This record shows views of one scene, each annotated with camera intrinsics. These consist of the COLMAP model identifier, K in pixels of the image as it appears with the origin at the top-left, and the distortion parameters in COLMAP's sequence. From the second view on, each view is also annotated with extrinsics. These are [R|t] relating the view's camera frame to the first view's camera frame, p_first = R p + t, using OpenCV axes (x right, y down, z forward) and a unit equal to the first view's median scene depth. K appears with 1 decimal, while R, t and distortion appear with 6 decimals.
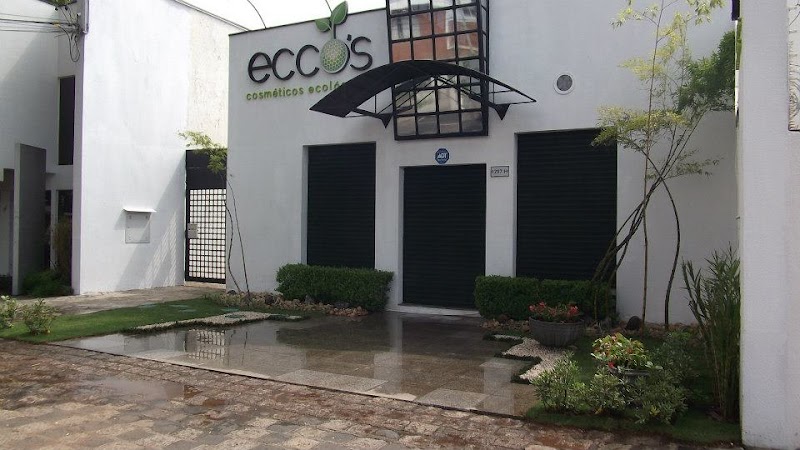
lens RADIAL K [[709.2, 0, 400.0], [0, 709.2, 225.0], [0, 0, 1]] dist [-0.088221, 0.185661]
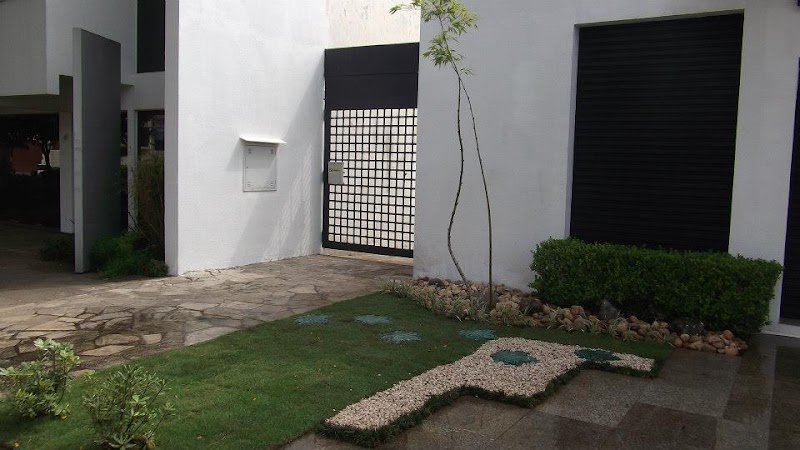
lens RADIAL K [[709.2, 0, 400.0], [0, 709.2, 225.0], [0, 0, 1]] dist [-0.088221, 0.185661]
pose [[0.996530, 0.019587, -0.080896, -0.193444], [-0.012526, 0.996140, 0.086884, -0.001590], [0.082286, -0.085569, 0.992928, 0.368304]]
